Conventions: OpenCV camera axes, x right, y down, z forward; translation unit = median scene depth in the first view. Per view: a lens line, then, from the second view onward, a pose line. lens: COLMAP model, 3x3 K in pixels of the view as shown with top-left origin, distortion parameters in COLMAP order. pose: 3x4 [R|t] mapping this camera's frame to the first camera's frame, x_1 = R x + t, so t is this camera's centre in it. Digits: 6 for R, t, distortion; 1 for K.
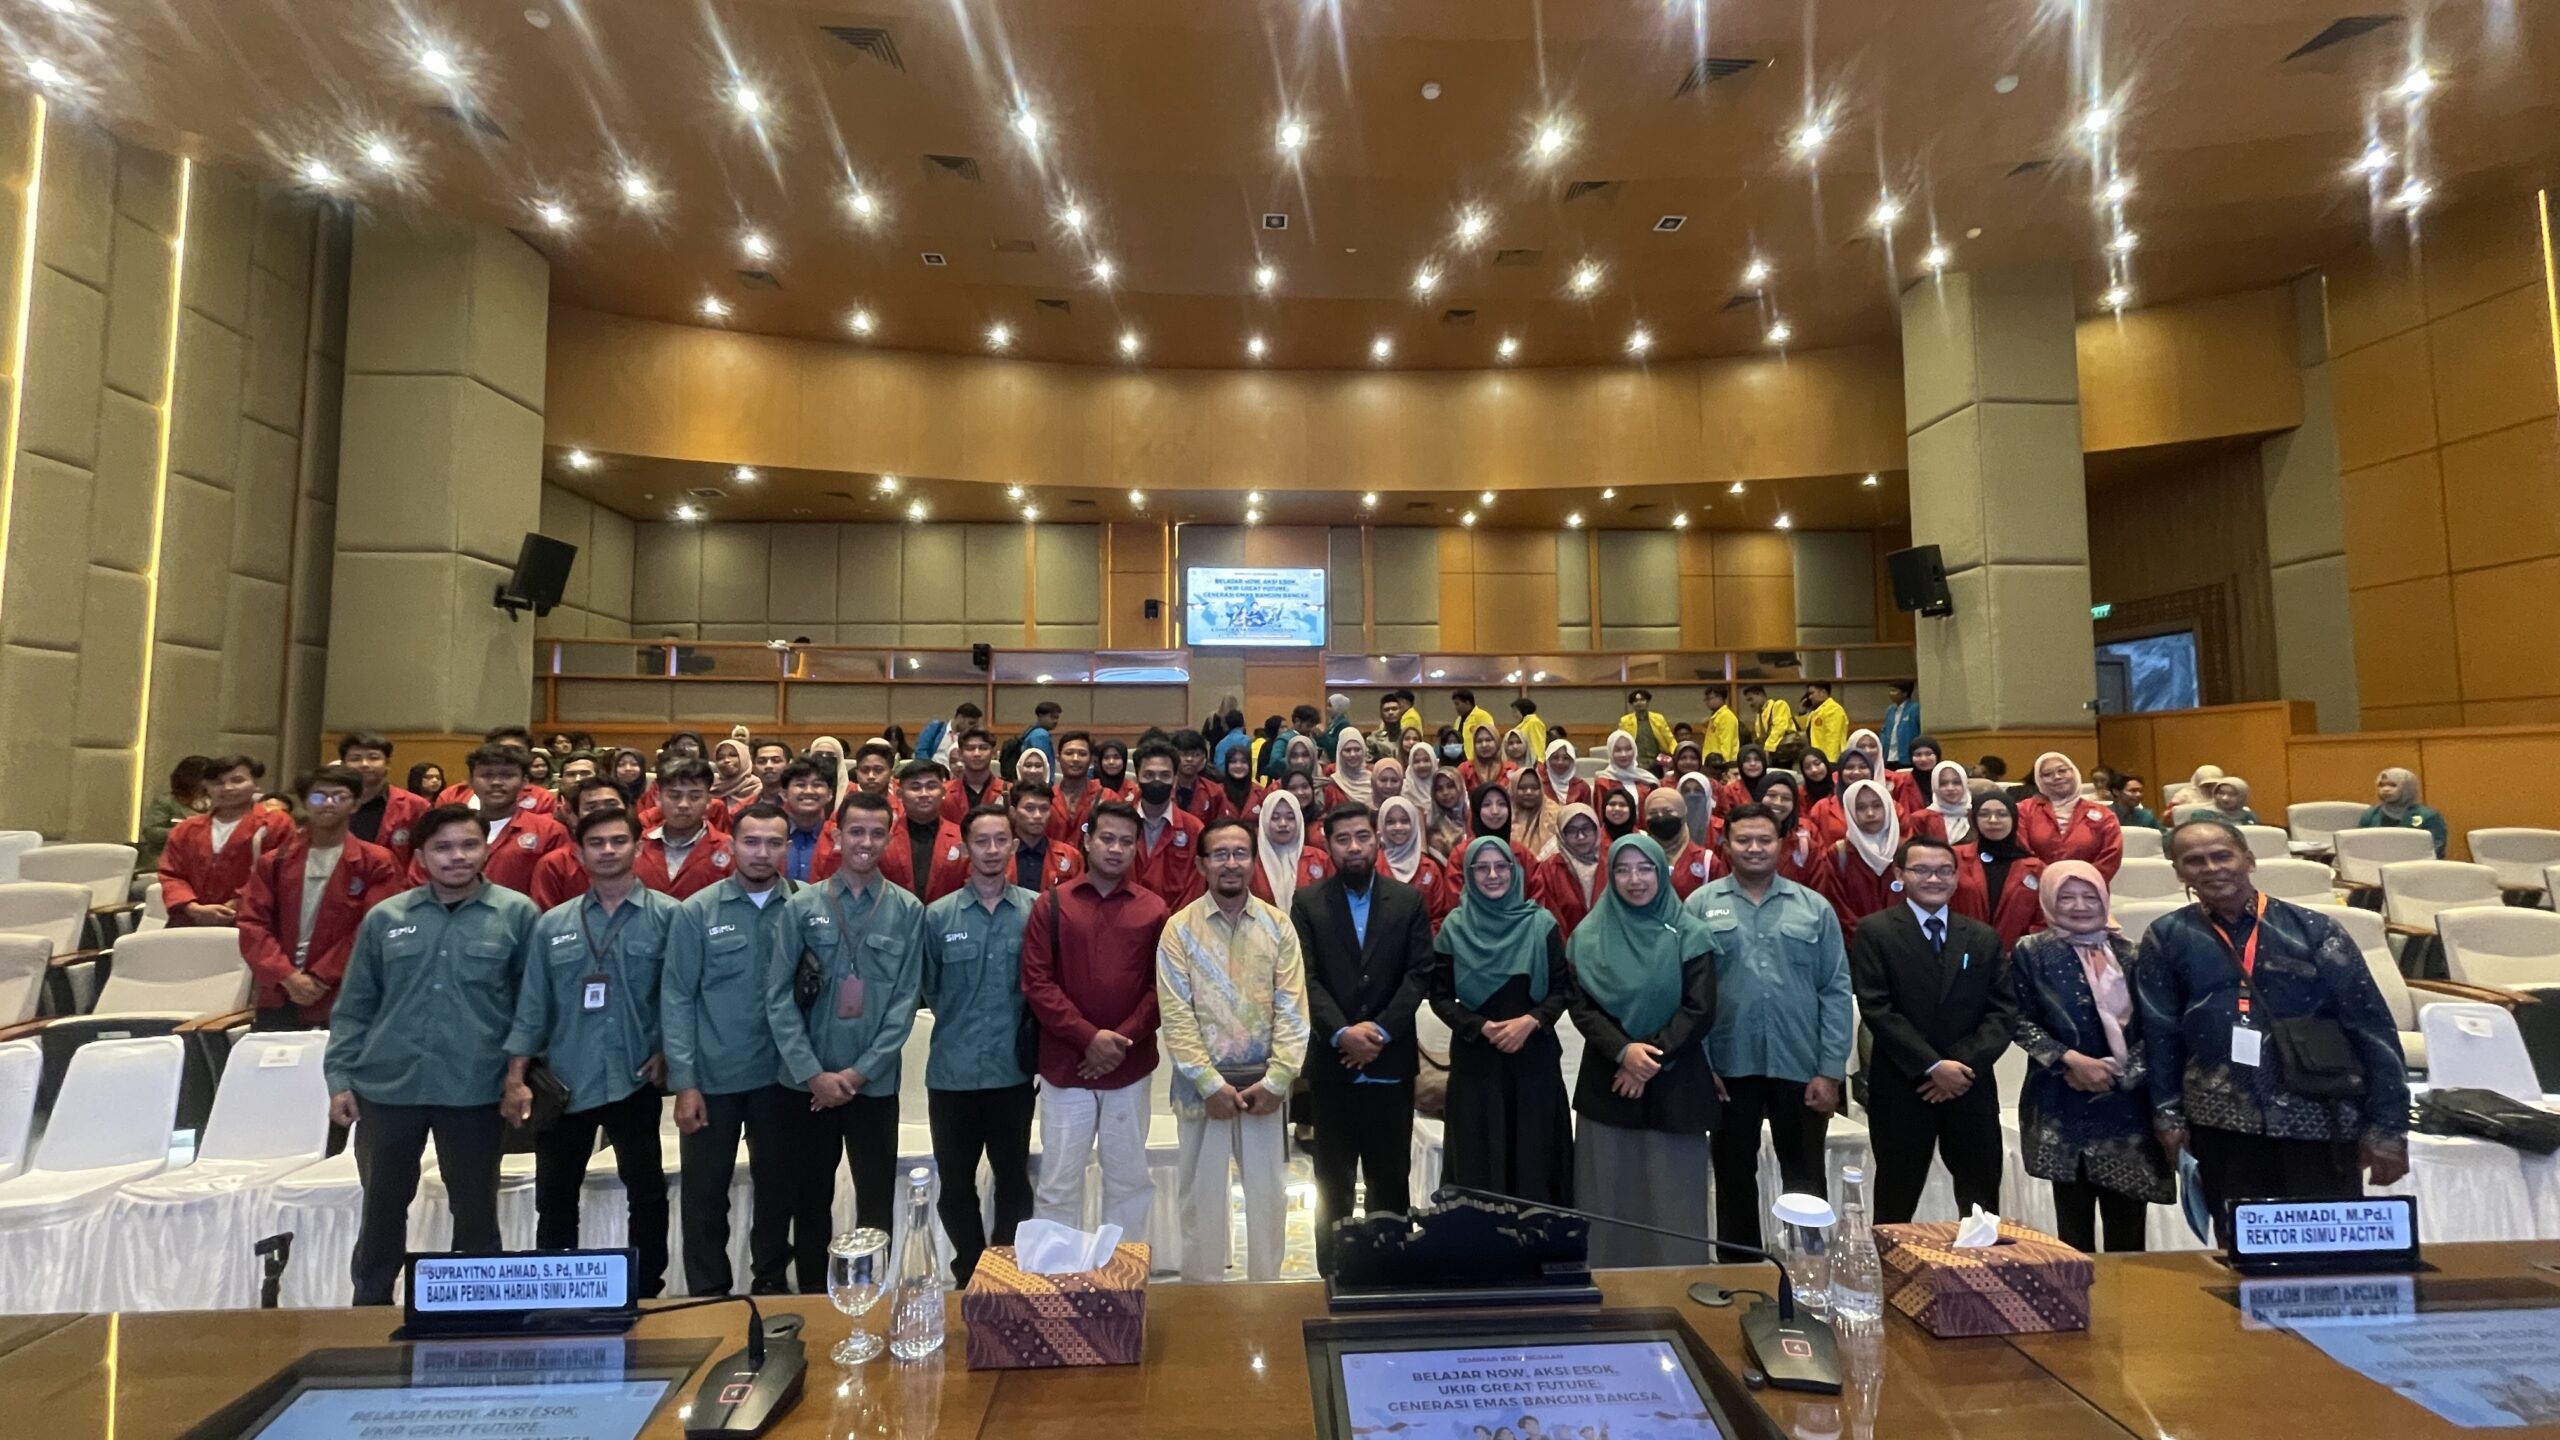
lens RADIAL K [[1061.4, 0, 1280.0], [0, 1061.4, 720.0], [0, 0, 1]] dist [-0.000918, -0.000226]
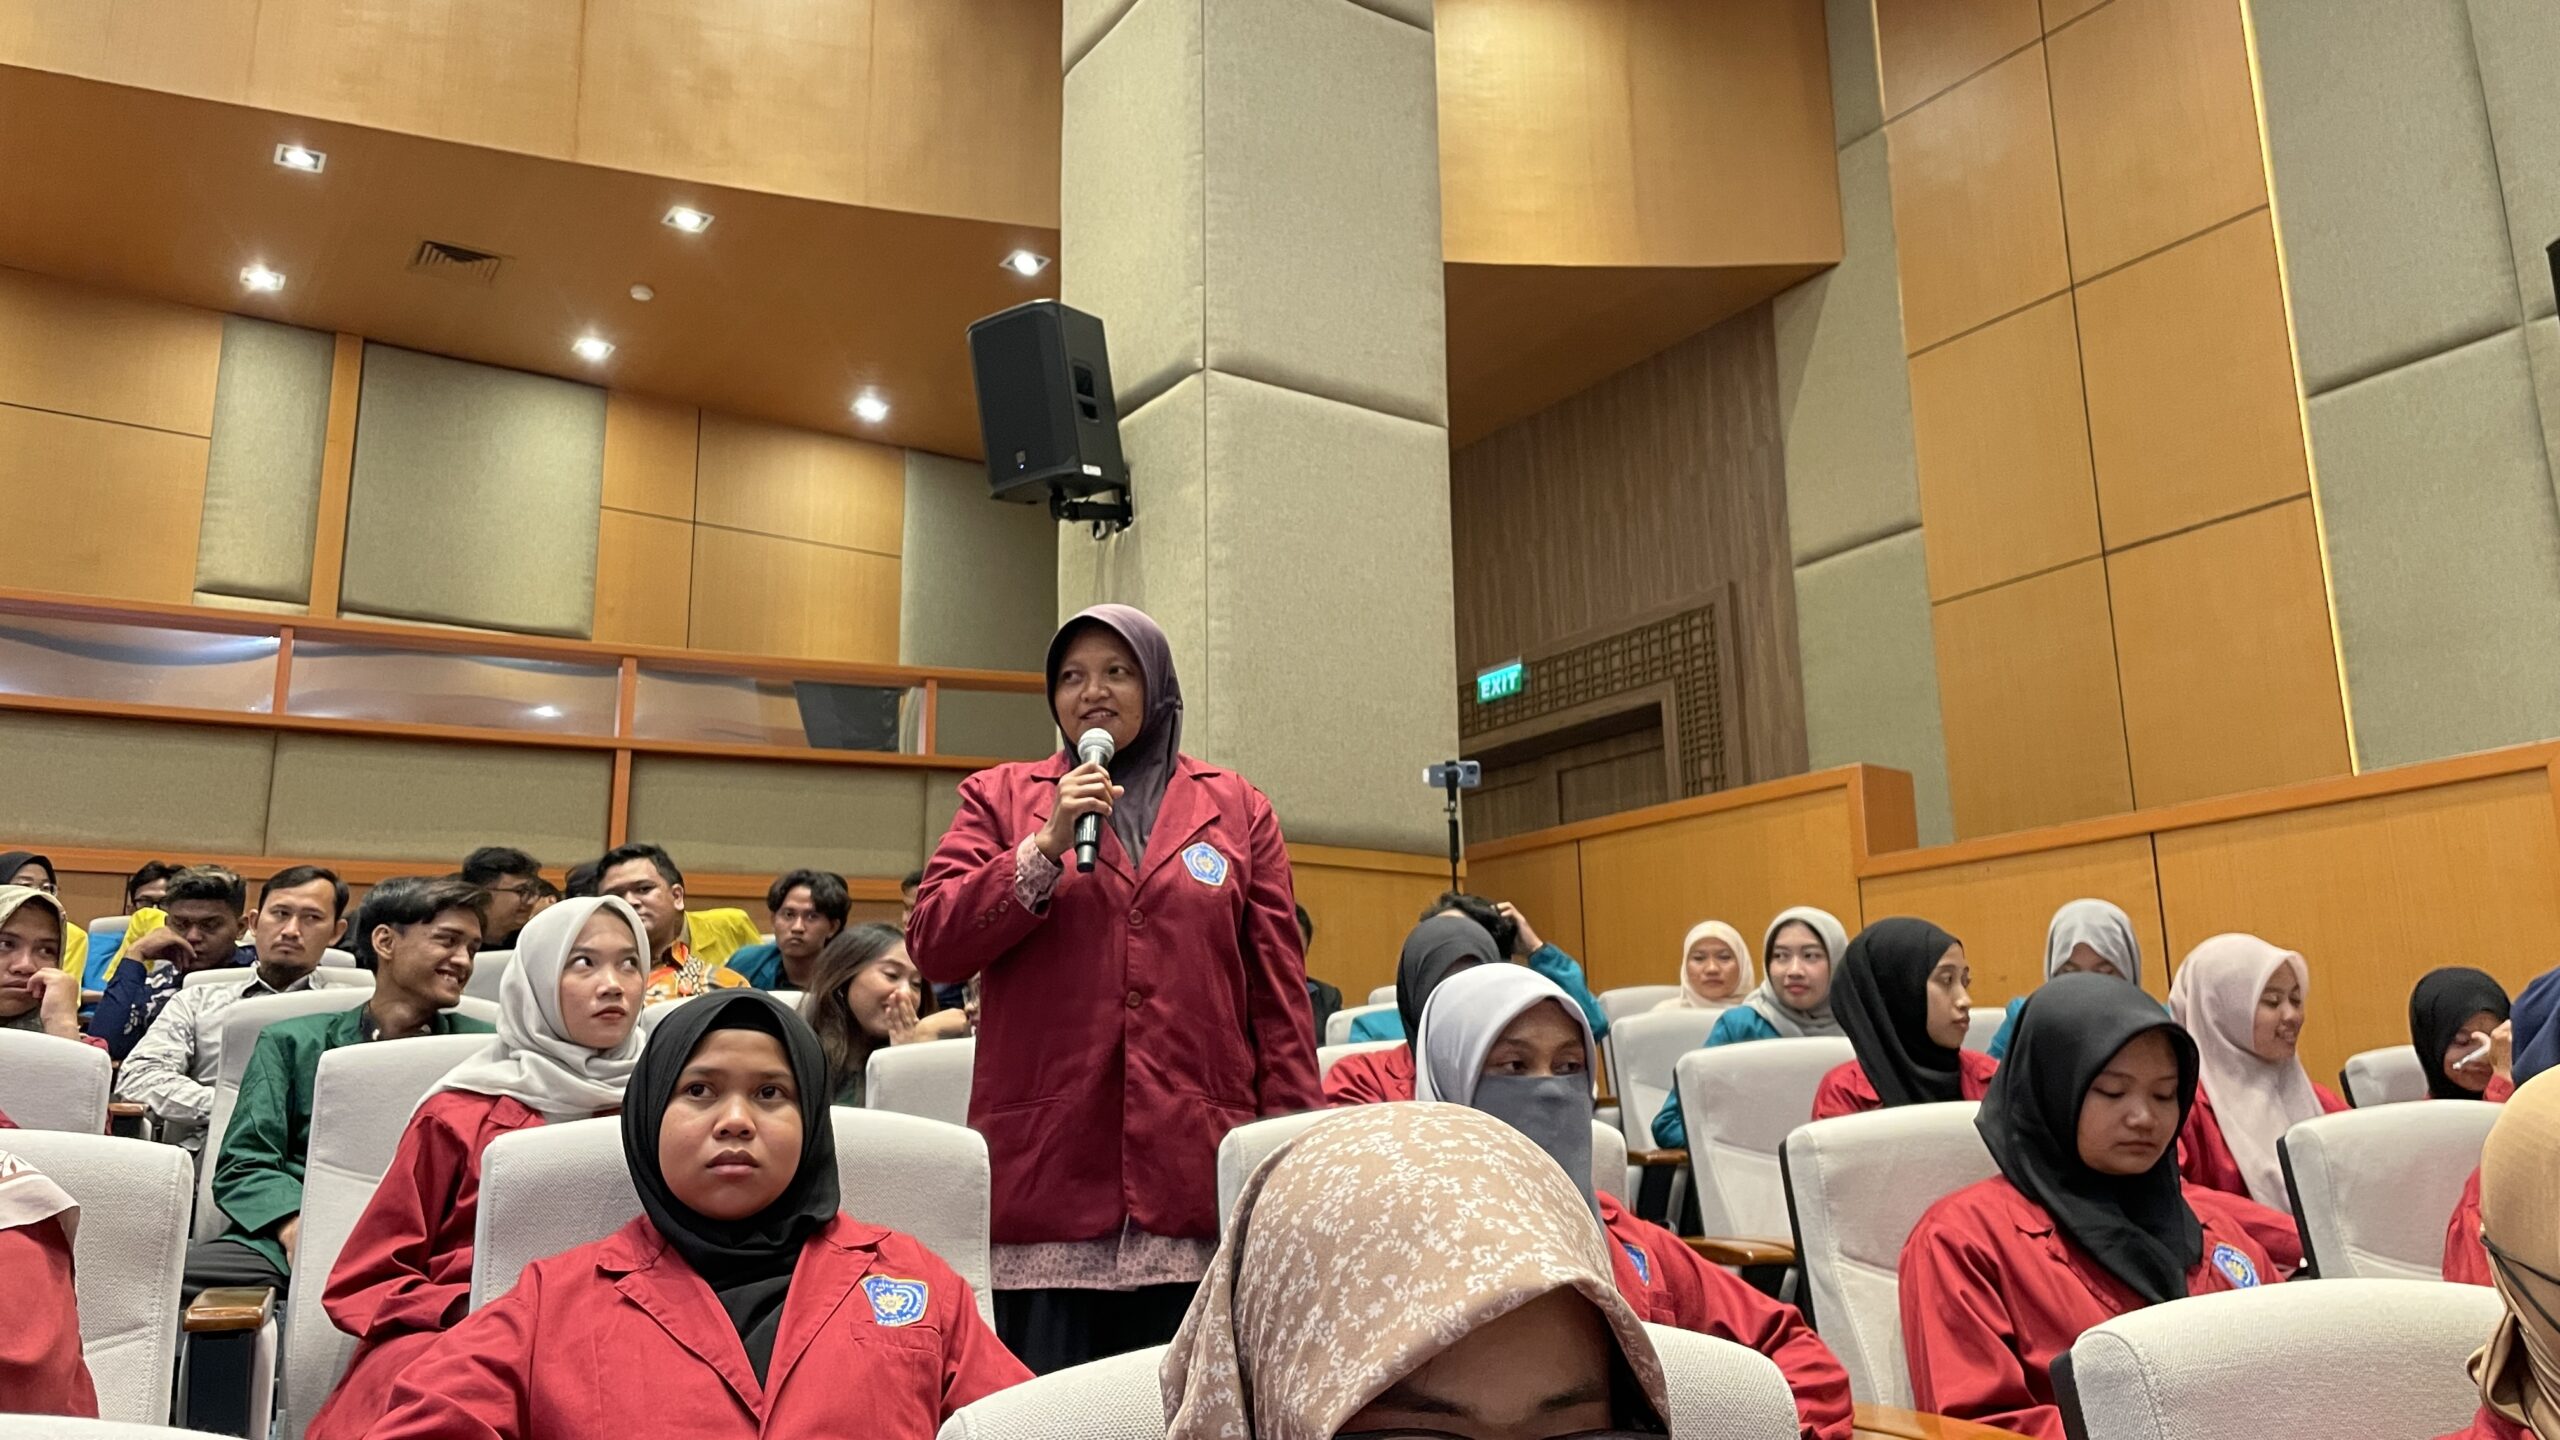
lens RADIAL K [[1987.1, 0, 1280.0], [0, 1987.1, 720.0], [0, 0, 1]] dist [0.002076, 0.000562]
pose [[0.865725, 0.108768, 0.488558, 0.343651], [-0.027196, 0.984883, -0.171073, 0.072001], [-0.499780, 0.134816, 0.855596, 0.399707]]
